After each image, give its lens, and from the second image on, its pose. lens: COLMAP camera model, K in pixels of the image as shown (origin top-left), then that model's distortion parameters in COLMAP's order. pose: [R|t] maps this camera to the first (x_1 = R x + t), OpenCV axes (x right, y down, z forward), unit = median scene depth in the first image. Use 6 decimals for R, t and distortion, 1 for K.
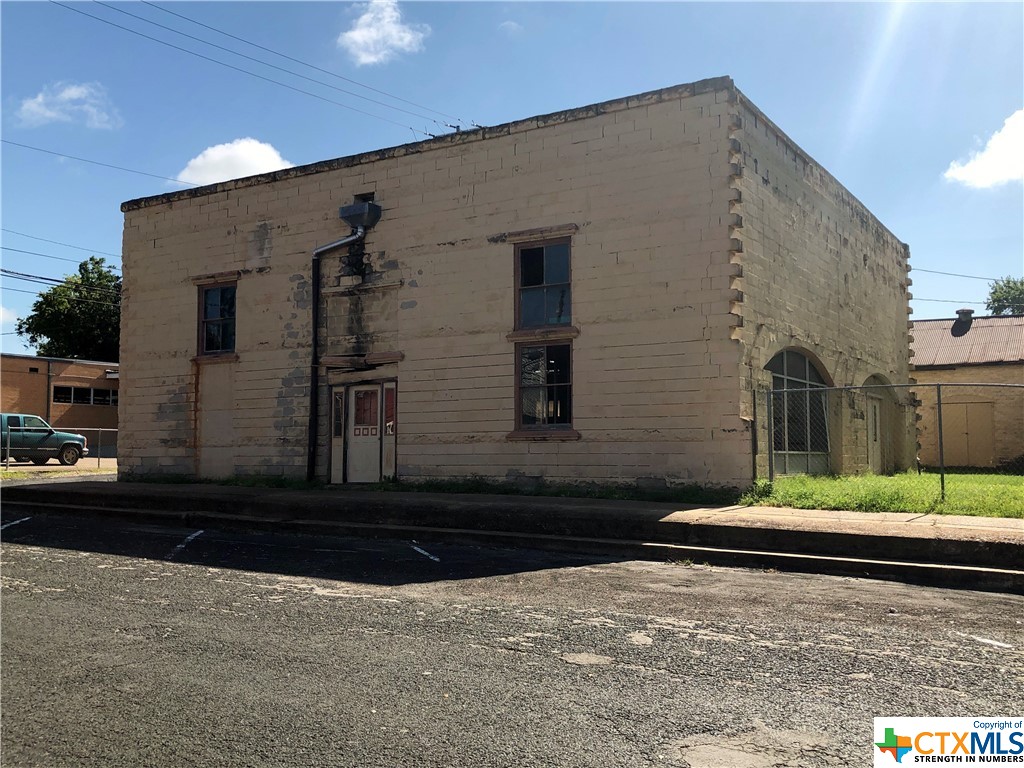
lens RADIAL K [[991.8, 0, 513.7], [0, 991.8, 389.2], [0, 0, 1]] dist [0.025144, 0.000000]
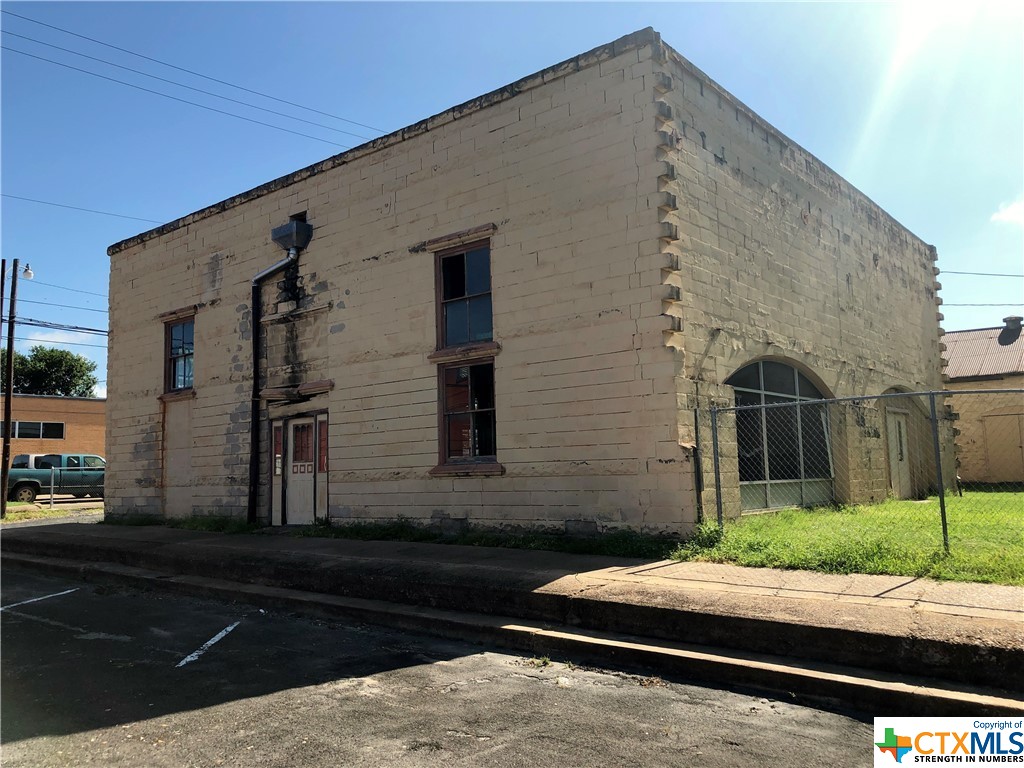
lens RADIAL K [[835.9, 0, 507.2], [0, 835.9, 380.3], [0, 0, 1]] dist [0.027516, -0.022545]
pose [[0.990349, -0.039666, -0.132799, 0.146235], [0.033892, 0.998391, -0.045460, 0.002616], [0.134388, 0.040520, 0.990100, 0.254881]]
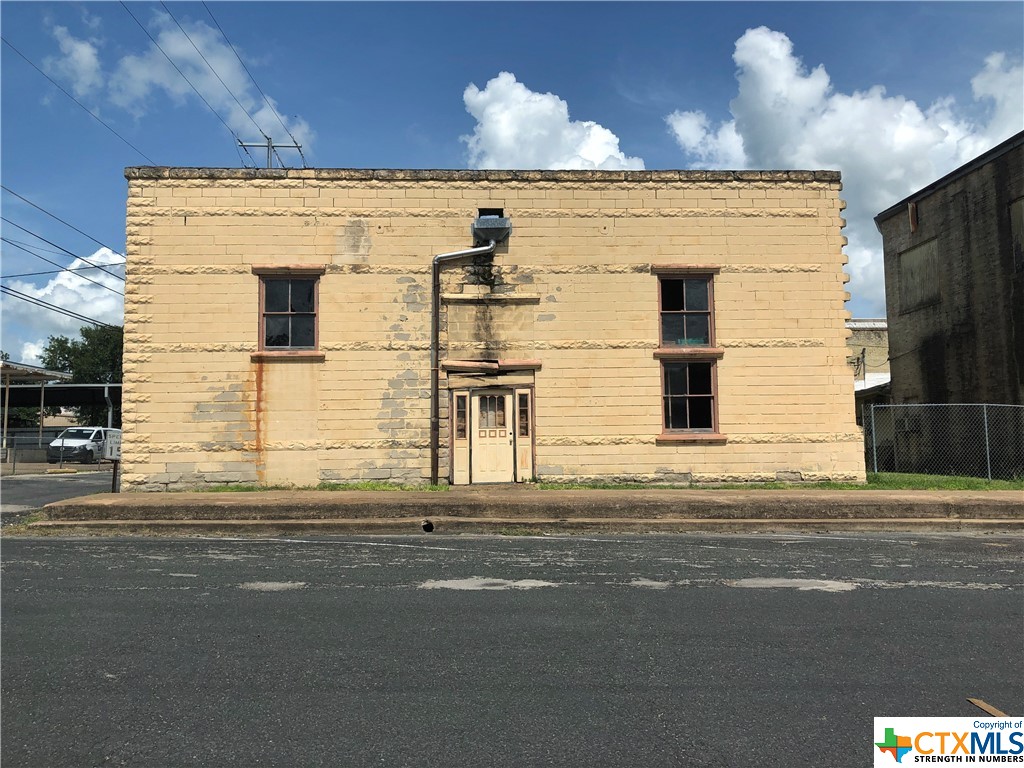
lens RADIAL K [[835.9, 0, 503.8], [0, 835.9, 381.4], [0, 0, 1]] dist [0.027516, -0.022545]
pose [[0.828471, 0.039201, 0.558658, -0.640605], [-0.026515, 0.999174, -0.030792, 0.013973], [-0.559403, 0.010698, 0.828826, 0.262403]]
